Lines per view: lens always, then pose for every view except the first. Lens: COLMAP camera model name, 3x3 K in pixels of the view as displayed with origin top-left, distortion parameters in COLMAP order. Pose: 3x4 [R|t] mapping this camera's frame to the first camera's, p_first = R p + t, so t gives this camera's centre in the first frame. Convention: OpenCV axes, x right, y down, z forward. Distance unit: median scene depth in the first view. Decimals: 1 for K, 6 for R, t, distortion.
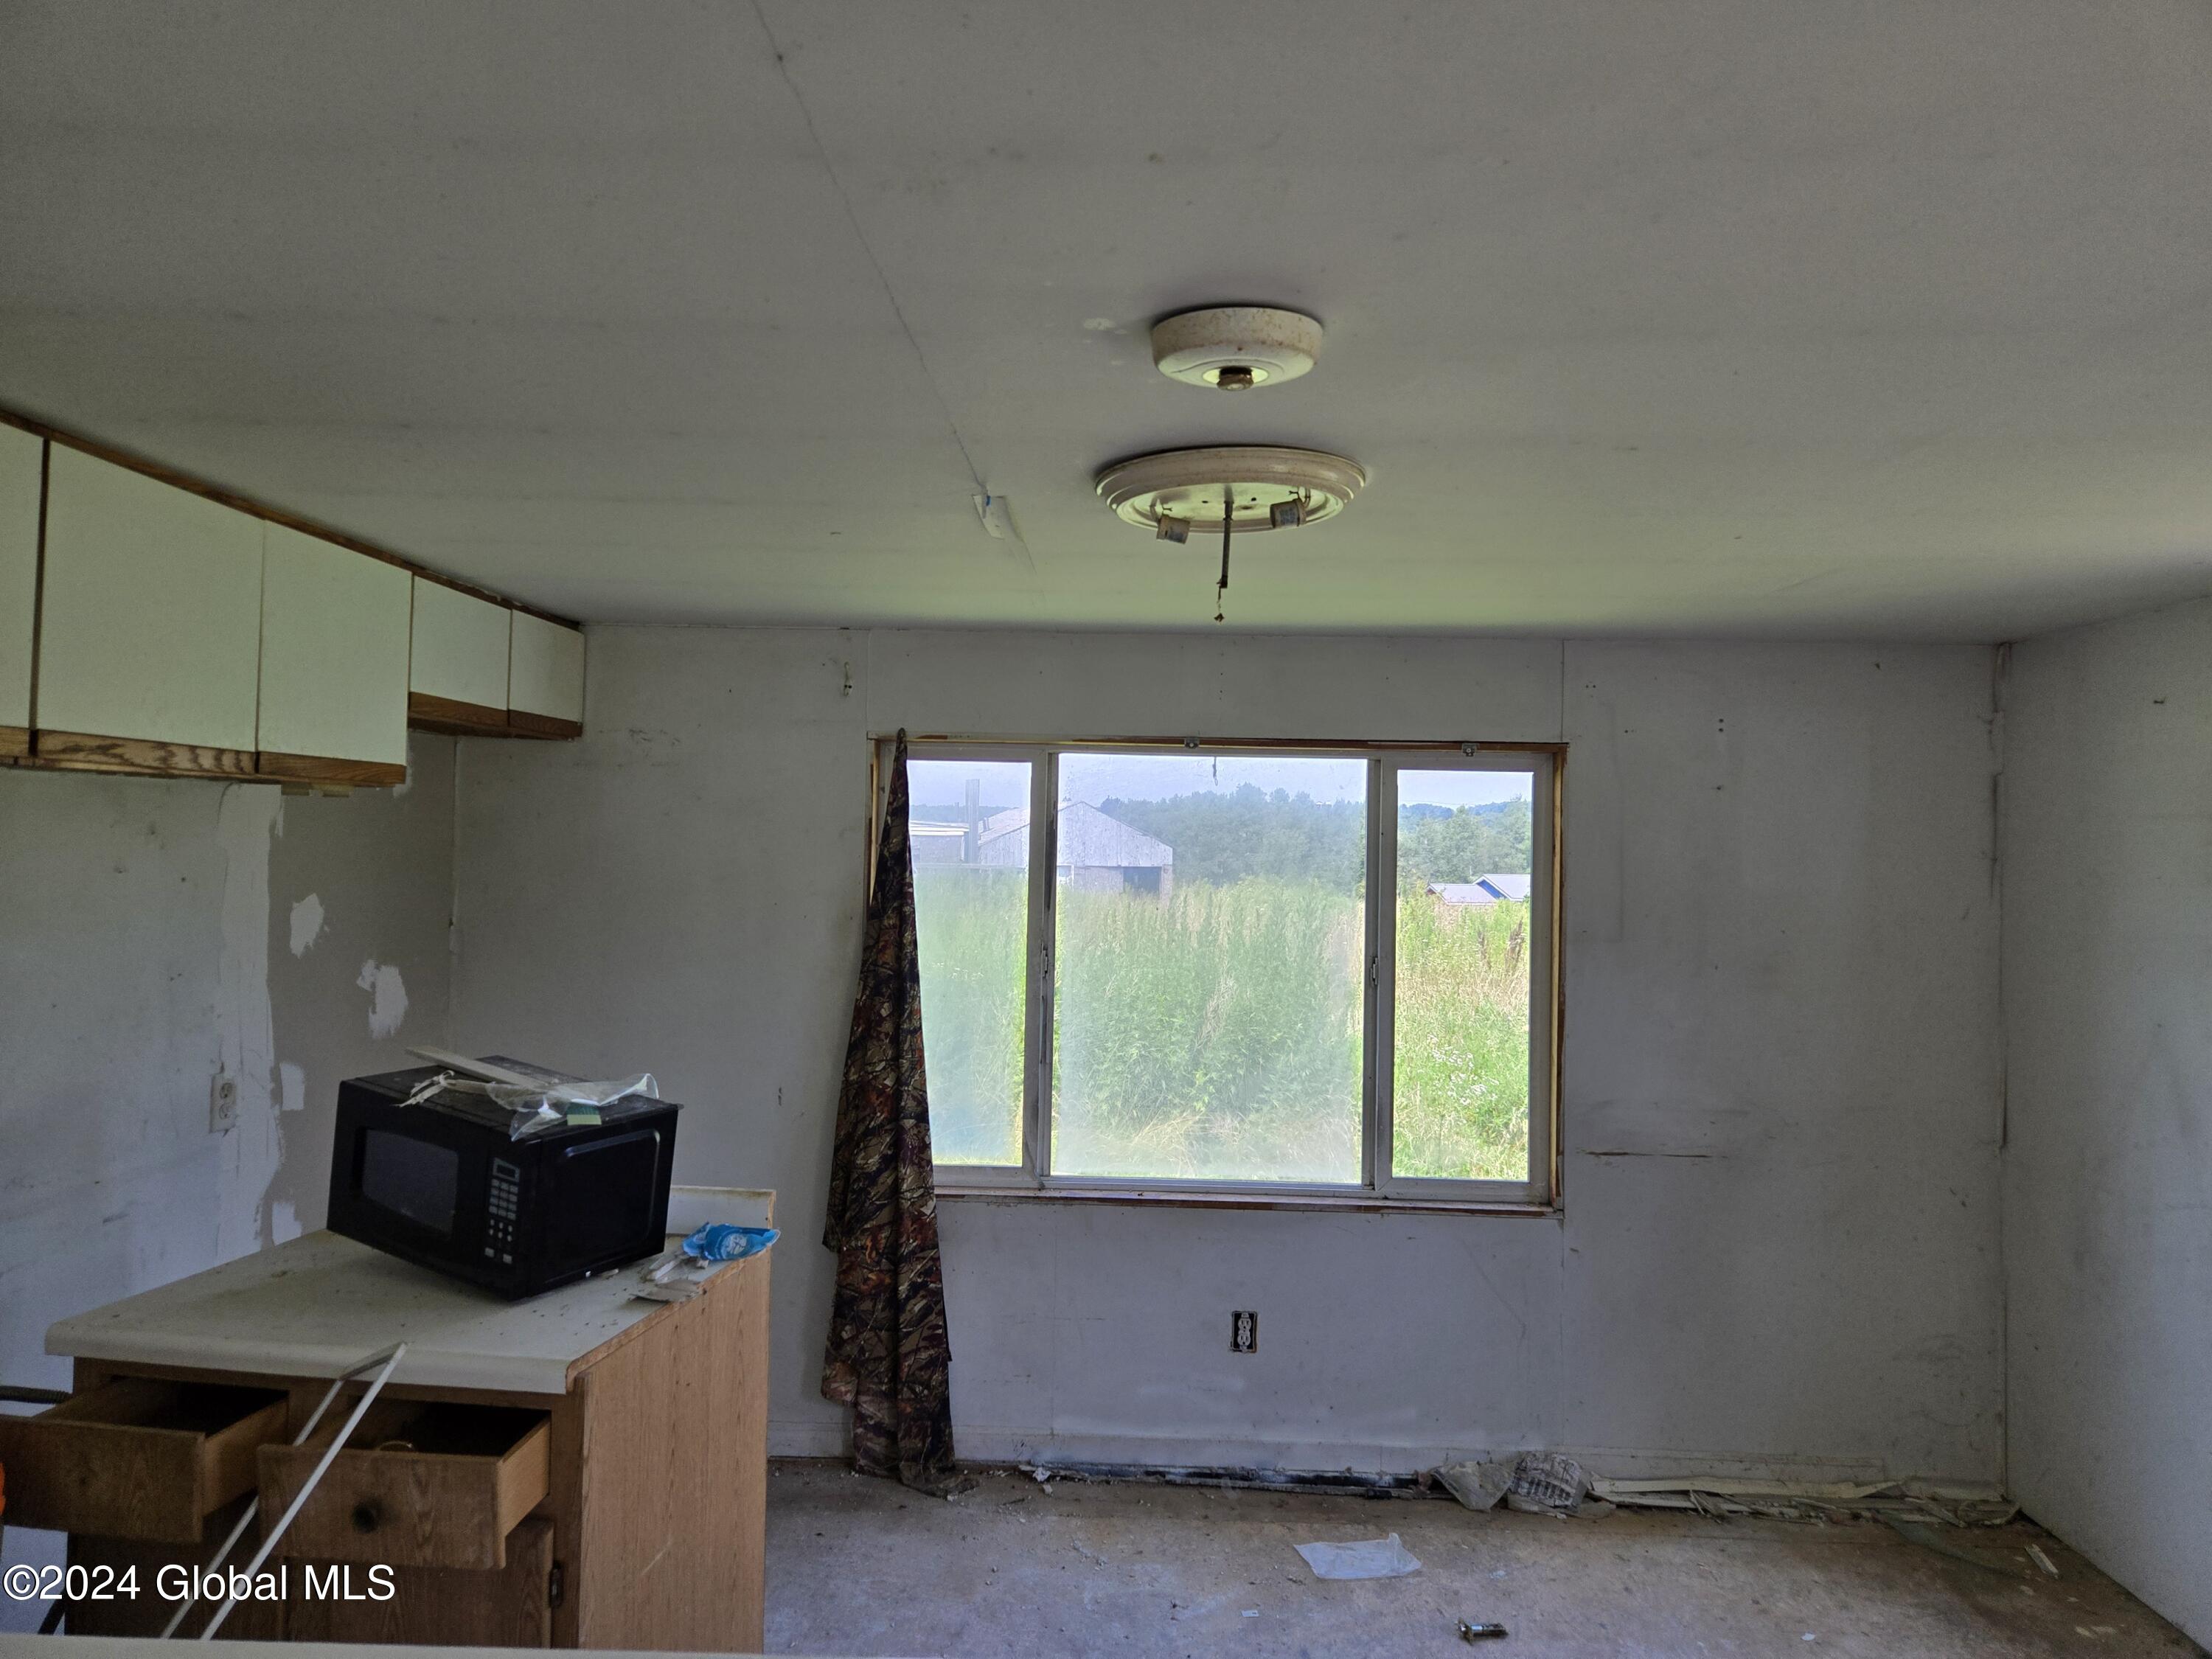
lens RADIAL K [[1489.1, 0, 1094.7], [0, 1489.1, 820.4], [0, 0, 1]] dist [0.073098, -0.062592]
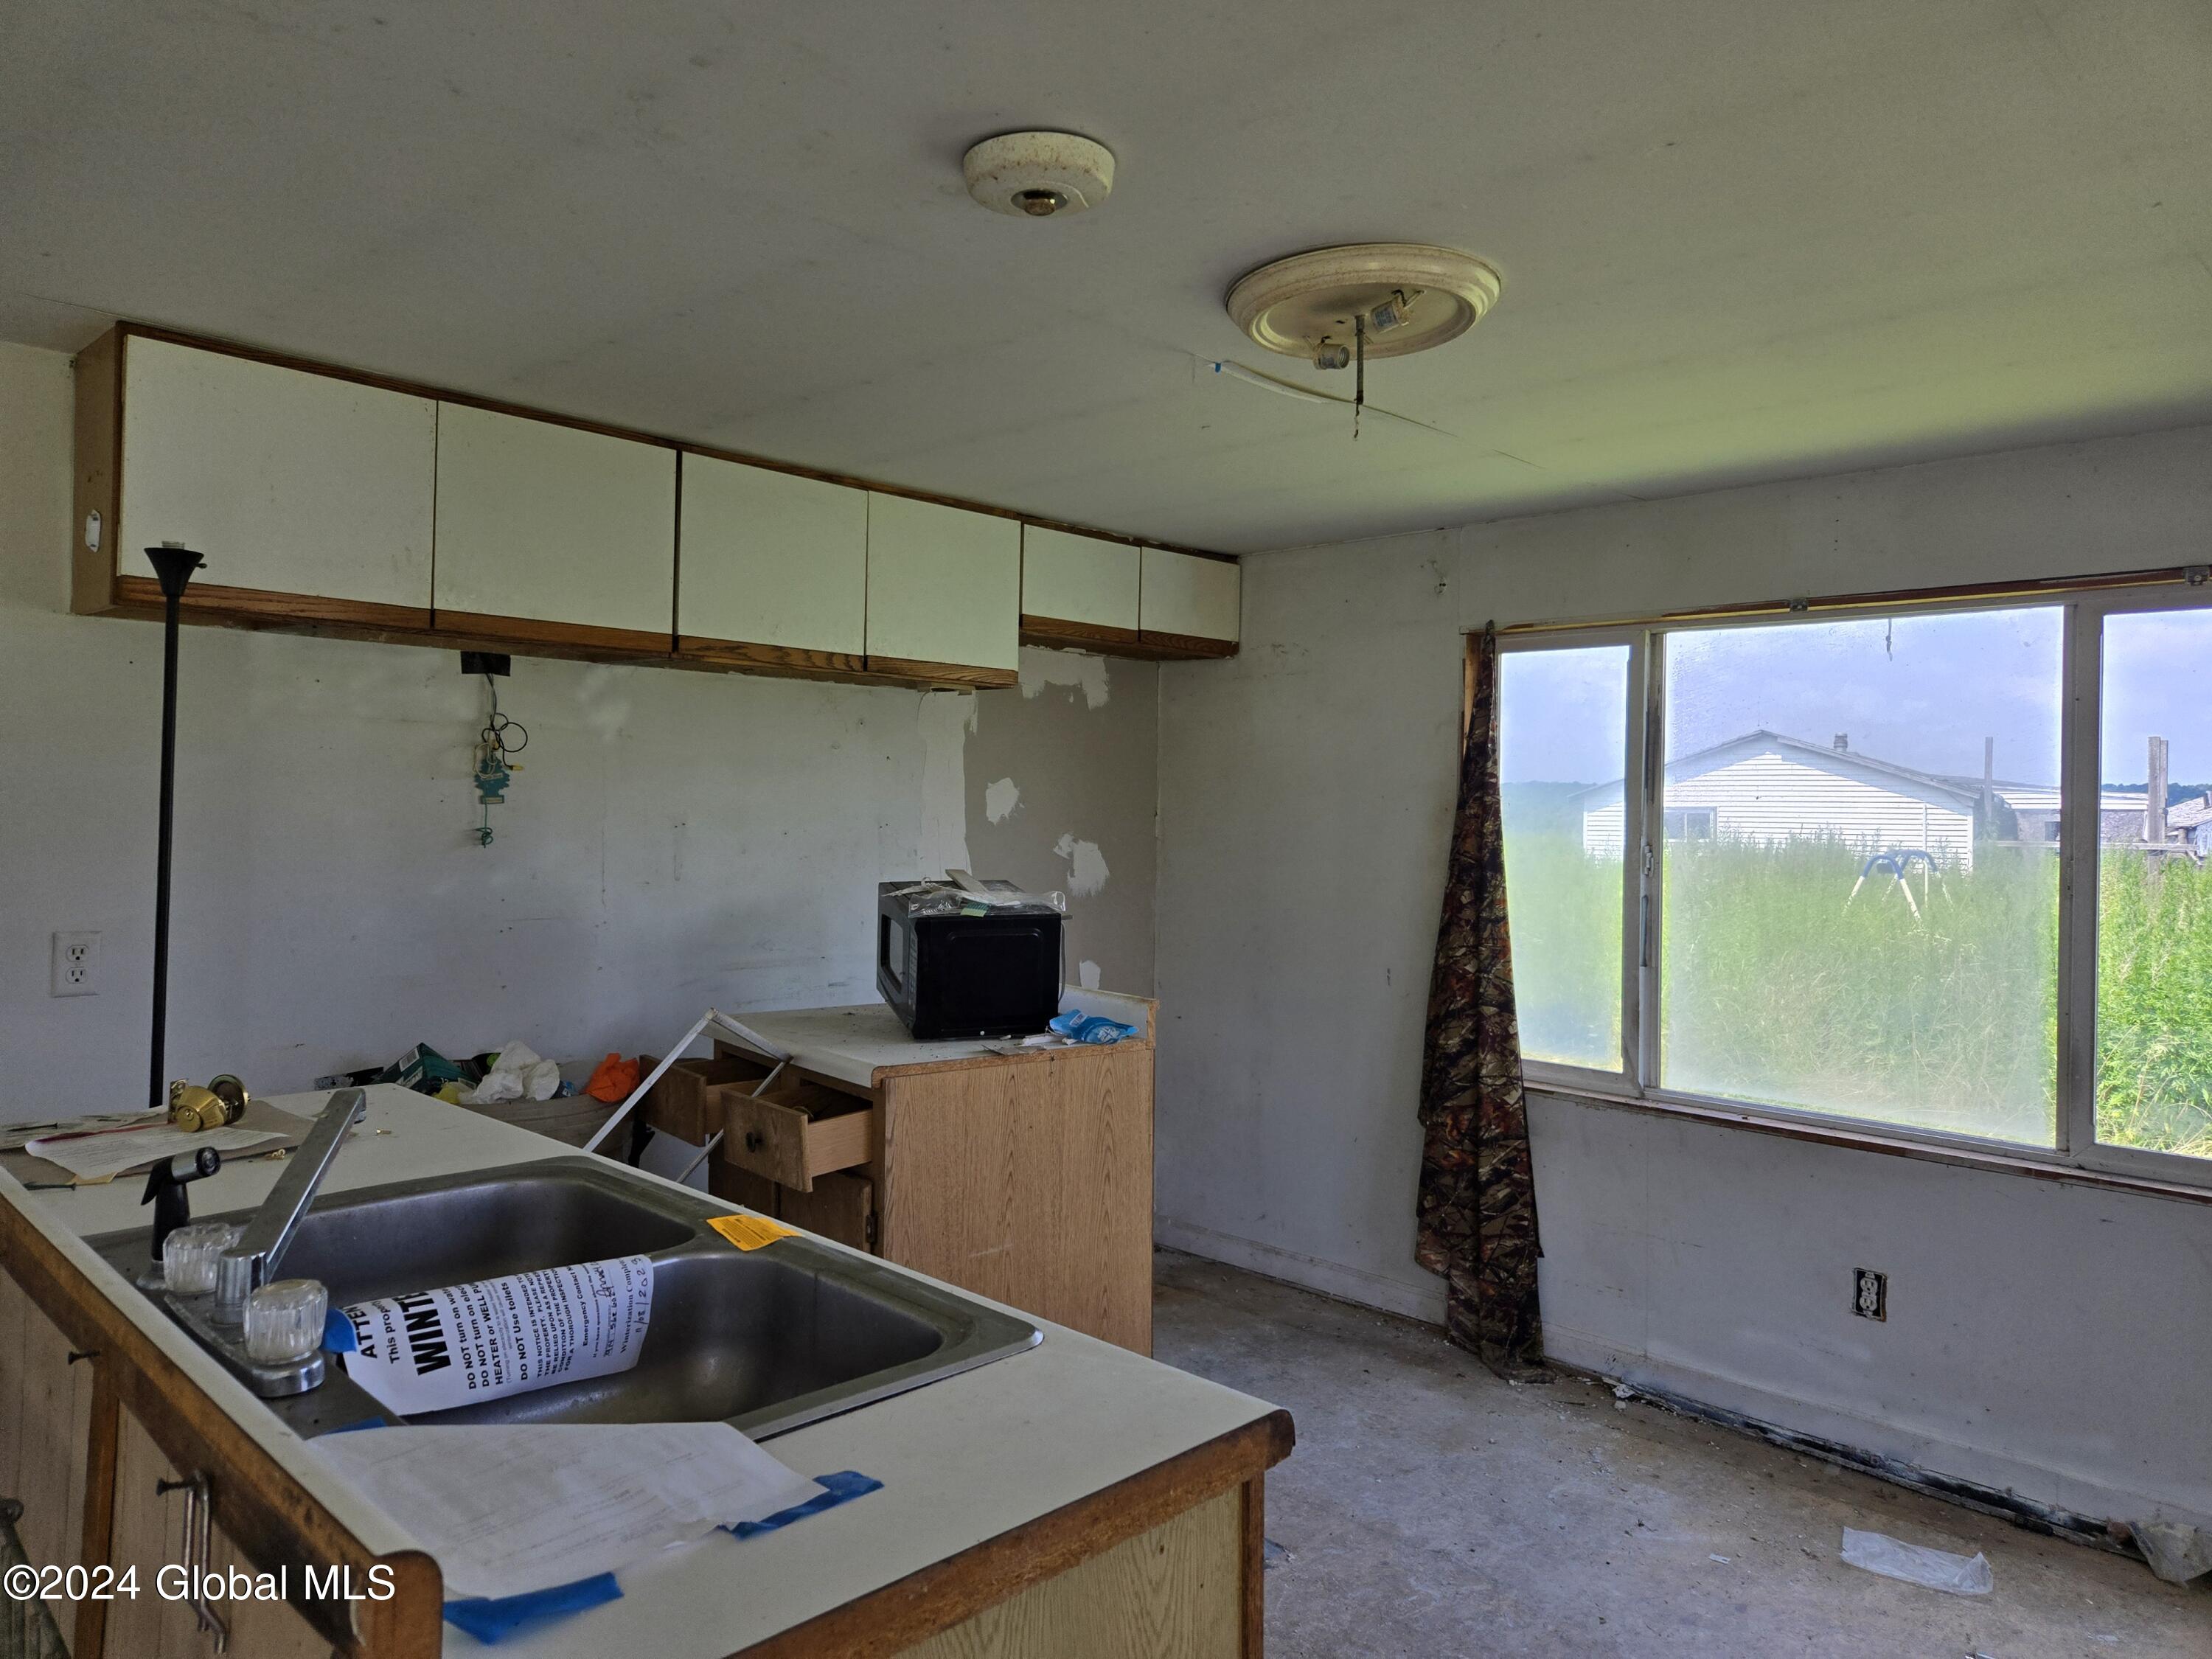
lens RADIAL K [[1489.1, 0, 1094.7], [0, 1489.1, 820.4], [0, 0, 1]] dist [0.073098, -0.062592]
pose [[0.733708, 0.000254, -0.679465, 0.365853], [0.004183, 0.999979, 0.004891, 0.067772], [0.679452, -0.006430, 0.733691, 0.076934]]
